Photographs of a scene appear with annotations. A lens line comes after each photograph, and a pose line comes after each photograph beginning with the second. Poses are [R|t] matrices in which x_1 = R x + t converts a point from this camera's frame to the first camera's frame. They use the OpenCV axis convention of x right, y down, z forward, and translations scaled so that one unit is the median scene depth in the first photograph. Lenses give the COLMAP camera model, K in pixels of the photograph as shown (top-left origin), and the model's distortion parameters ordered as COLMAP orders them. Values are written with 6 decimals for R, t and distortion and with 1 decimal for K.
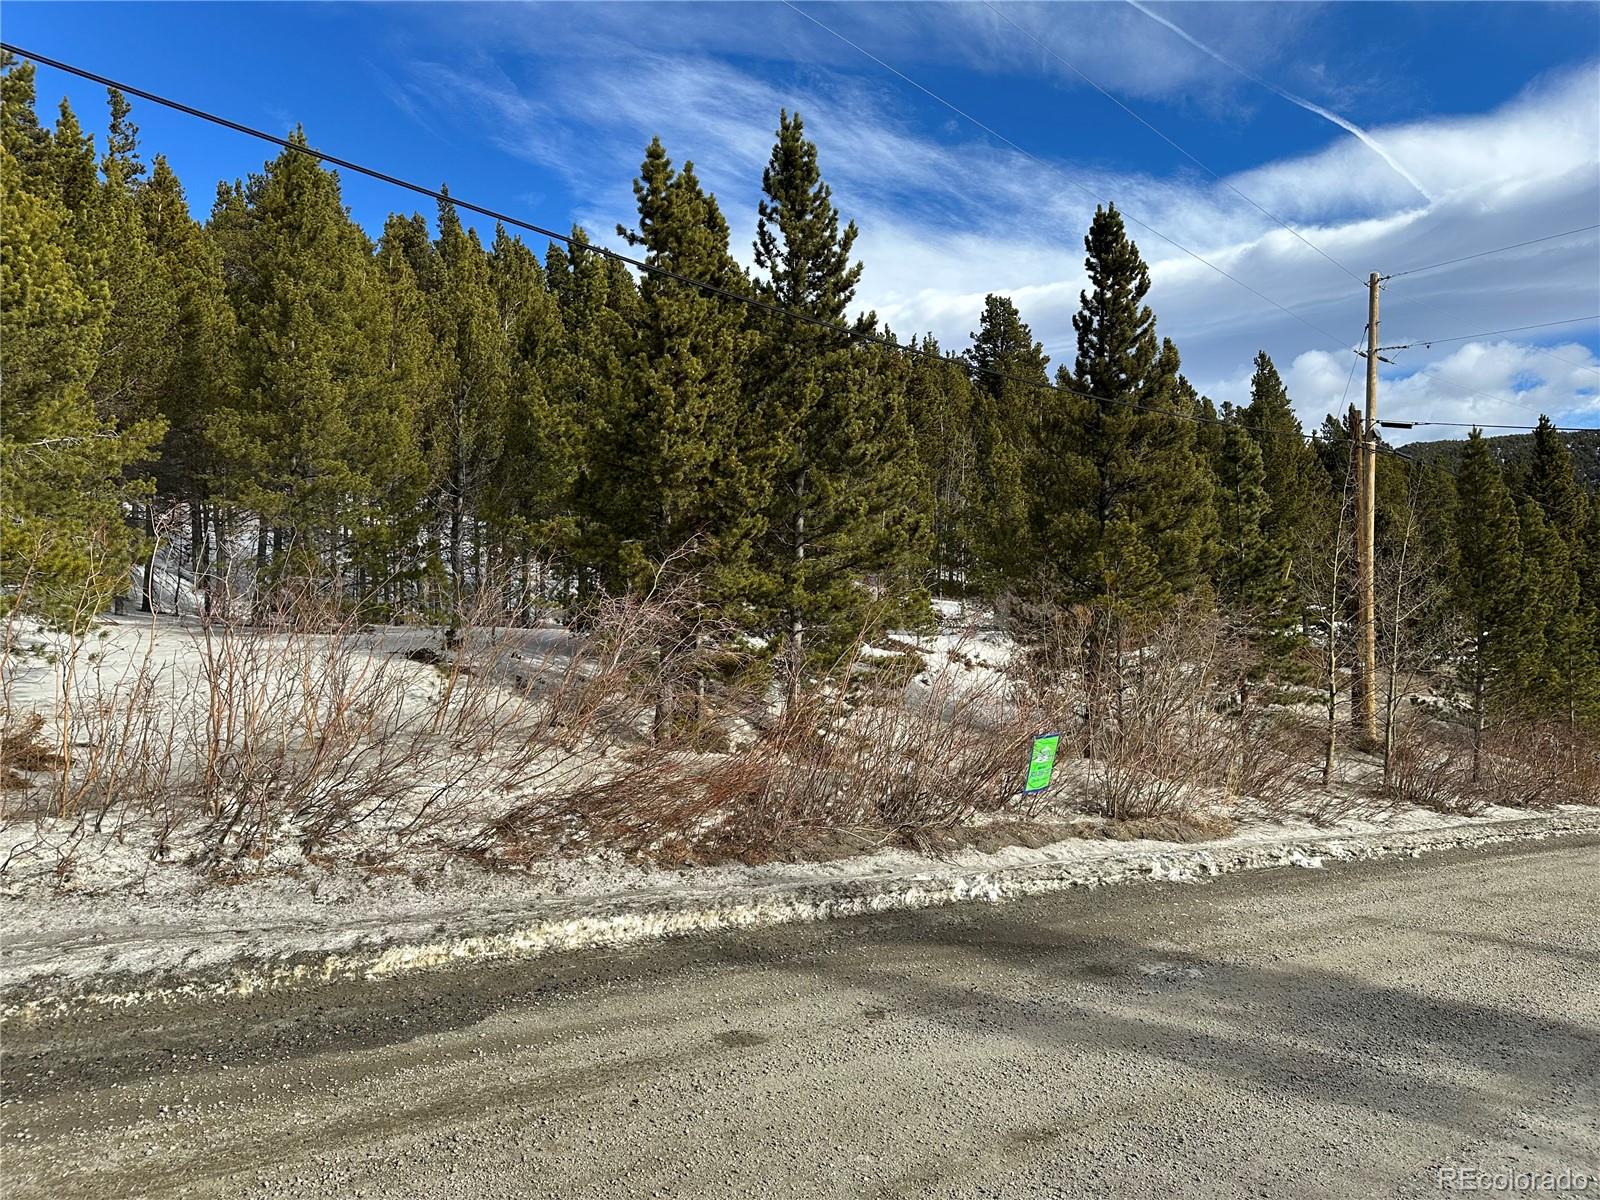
lens RADIAL K [[1128.2, 0, 797.3], [0, 1128.2, 604.7], [0, 0, 1]] dist [0.003290, -0.007903]
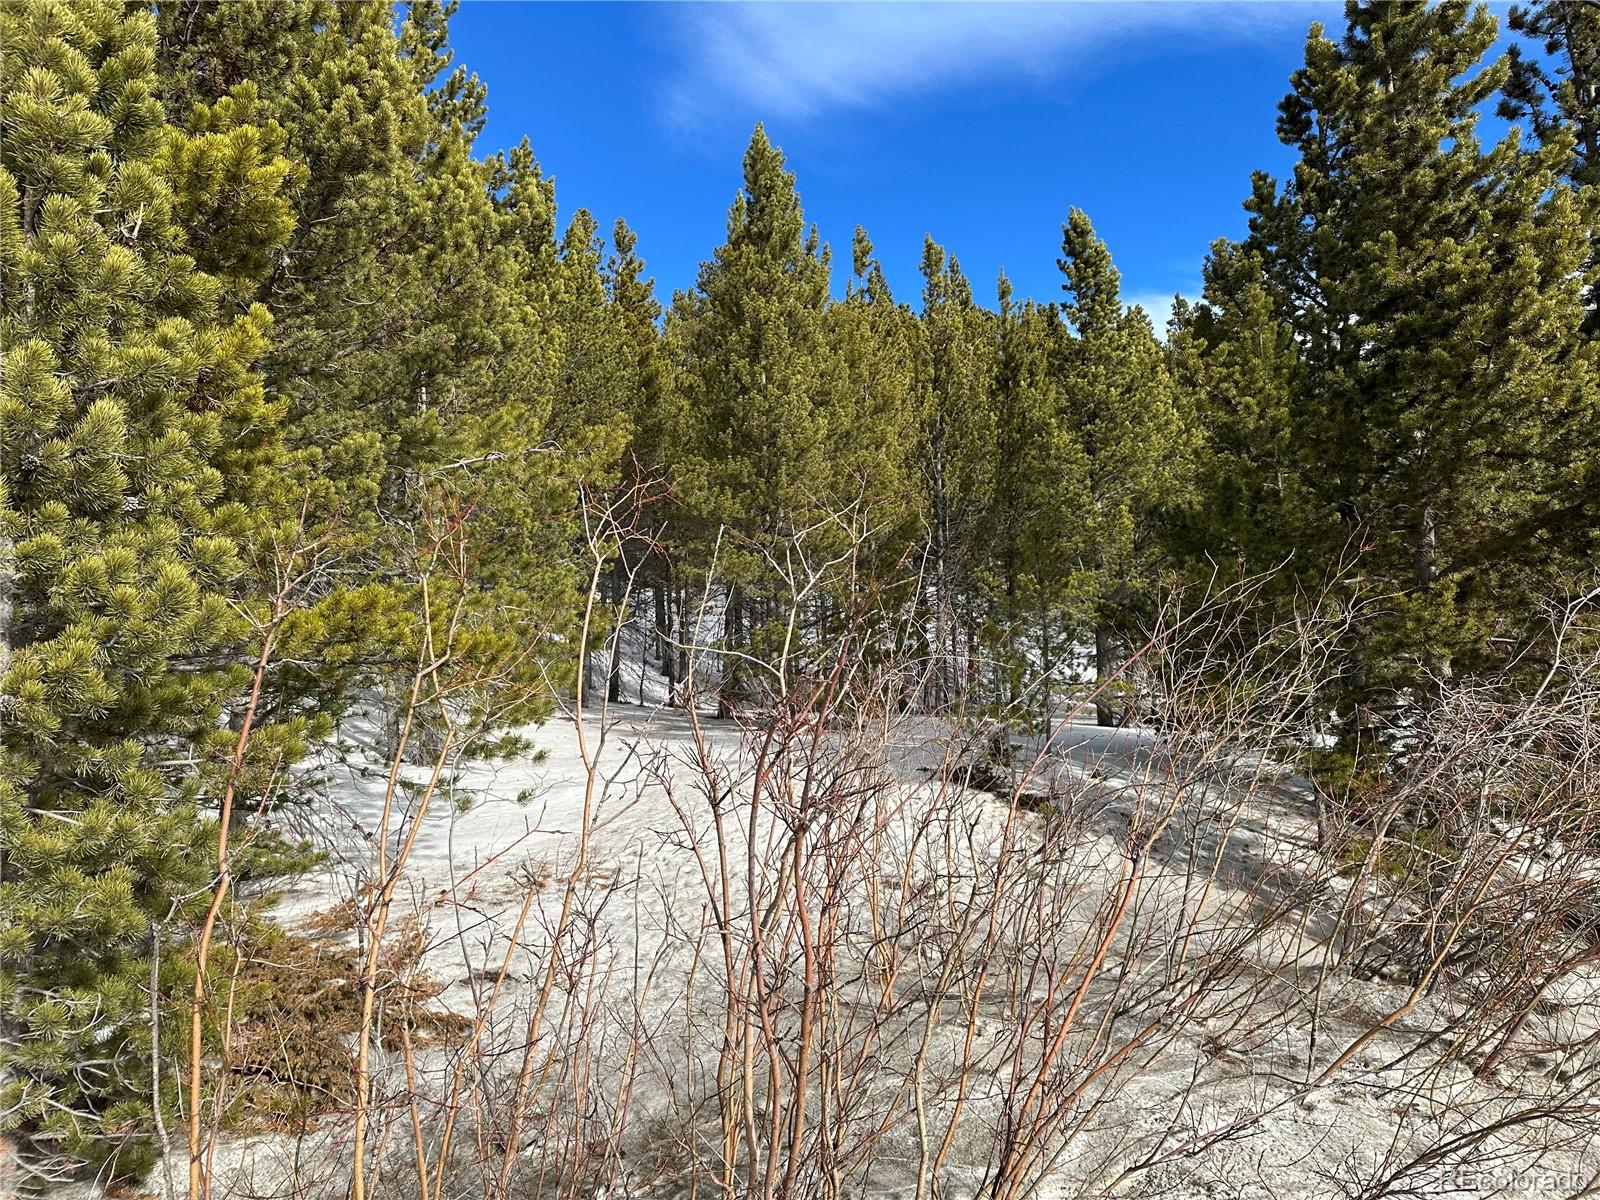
lens RADIAL K [[1128.2, 0, 801.5], [0, 1128.2, 599.7], [0, 0, 1]] dist [0.003290, -0.007903]
pose [[0.935586, -0.042780, -0.350496, -0.147904], [0.018023, 0.997125, -0.073598, -0.008234], [0.352637, 0.062540, 0.933668, 0.266558]]
